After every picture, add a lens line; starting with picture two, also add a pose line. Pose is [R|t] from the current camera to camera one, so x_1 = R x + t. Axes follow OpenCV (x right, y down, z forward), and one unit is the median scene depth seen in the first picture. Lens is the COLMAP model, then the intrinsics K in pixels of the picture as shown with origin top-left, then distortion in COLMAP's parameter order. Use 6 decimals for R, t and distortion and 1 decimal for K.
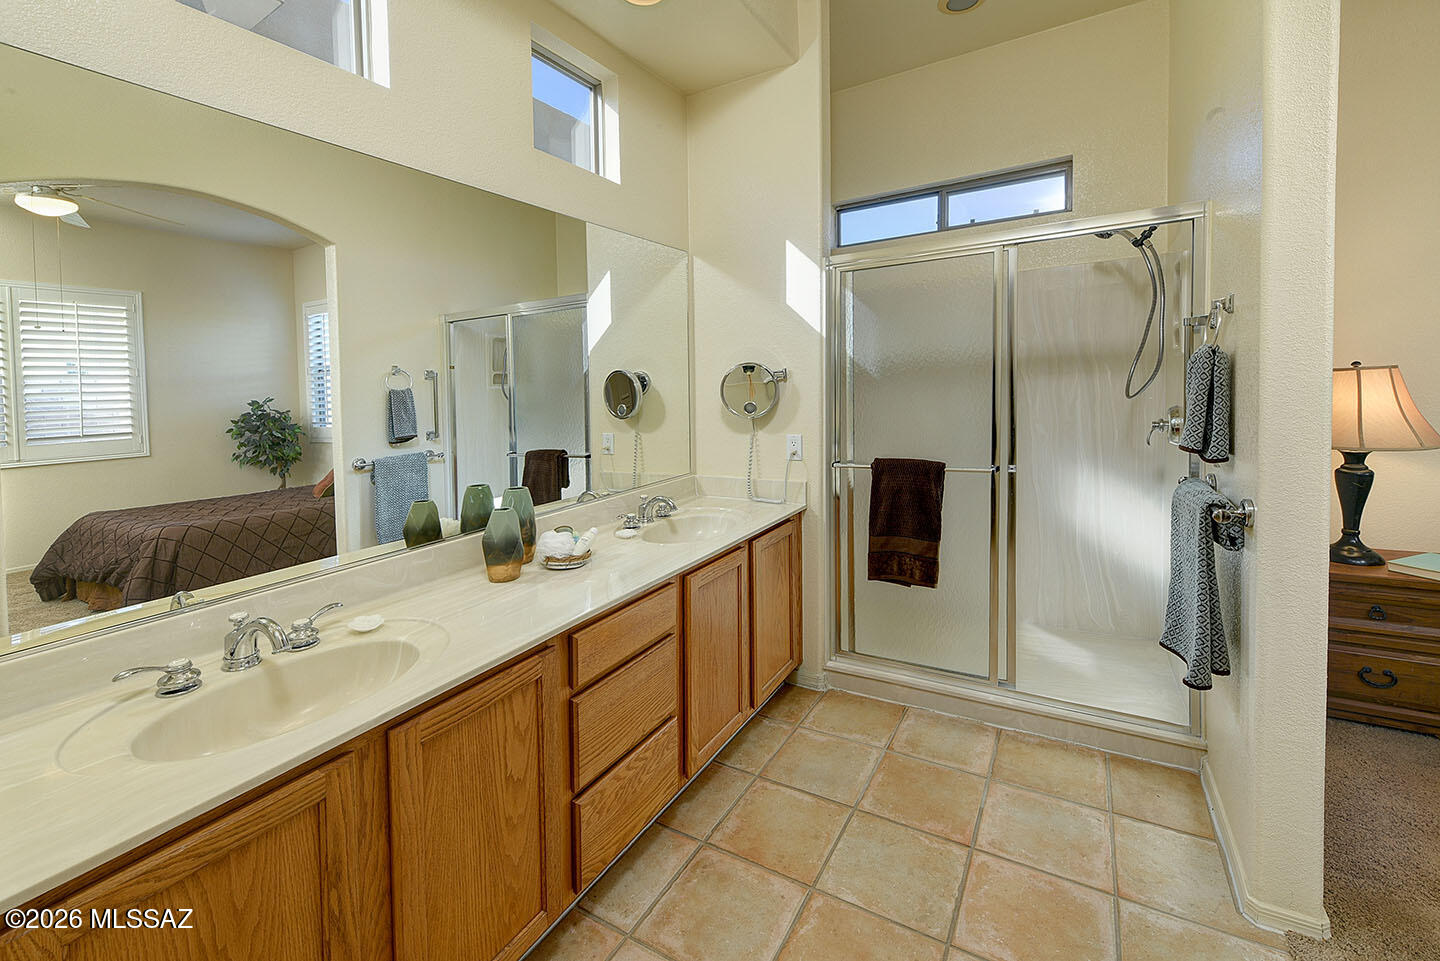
lens RADIAL K [[601.4, 0, 723.7], [0, 601.4, 408.1], [0, 0, 1]] dist [-0.000383, -0.000057]
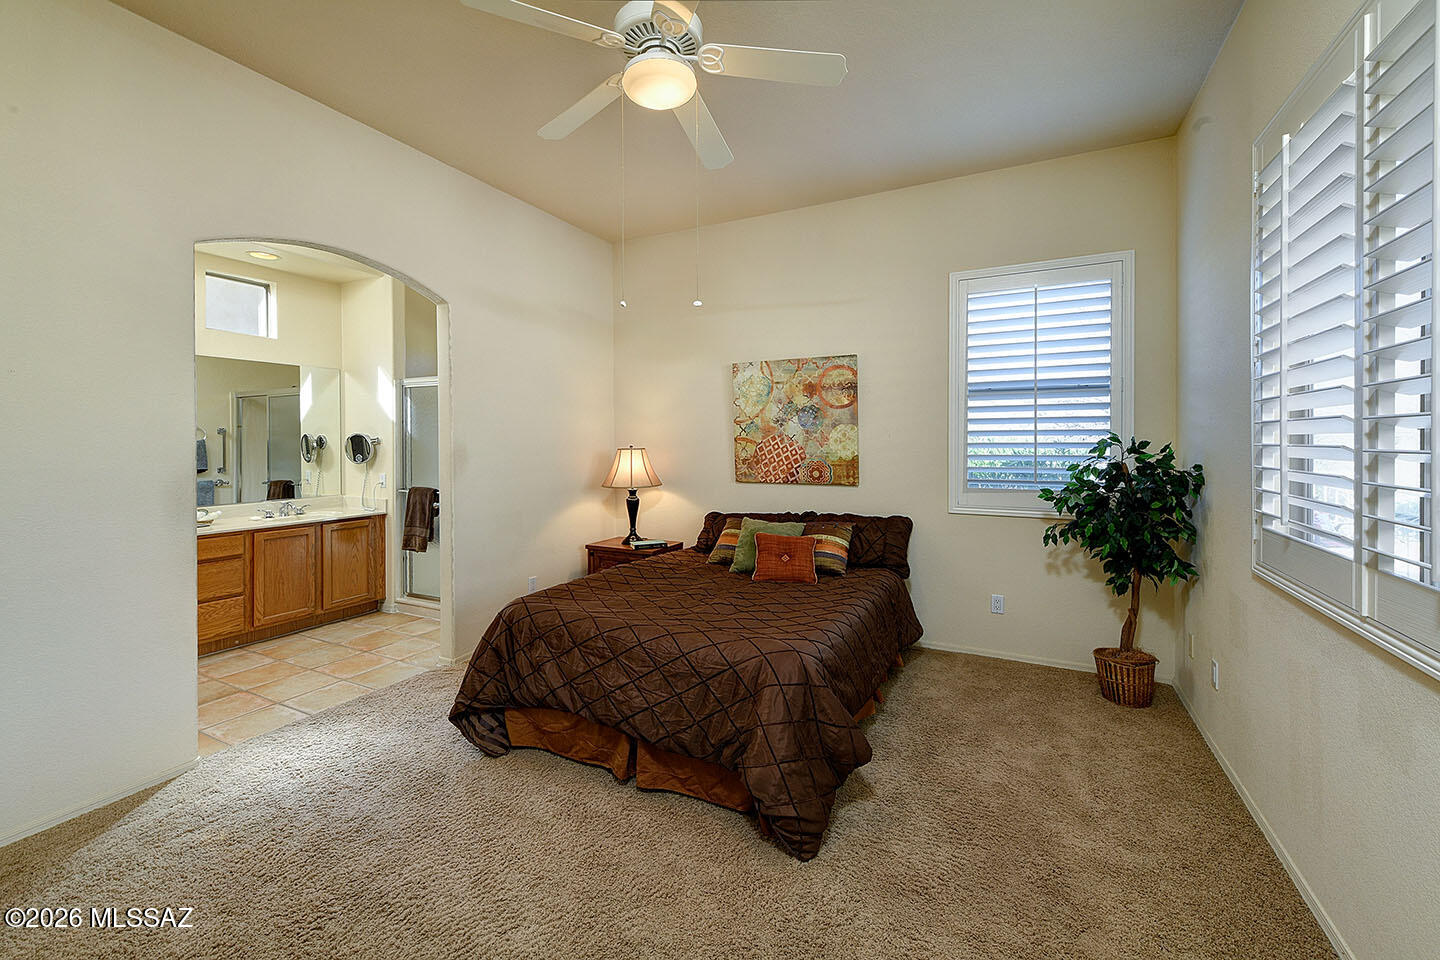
lens RADIAL K [[589.4, 0, 713.3], [0, 589.4, 452.2], [0, 0, 1]] dist [-0.001437, -0.000177]
pose [[0.997896, 0.036909, 0.053306, 1.051179], [-0.035636, 0.999061, -0.024639, -0.012778], [-0.054165, 0.022687, 0.998274, -0.879992]]
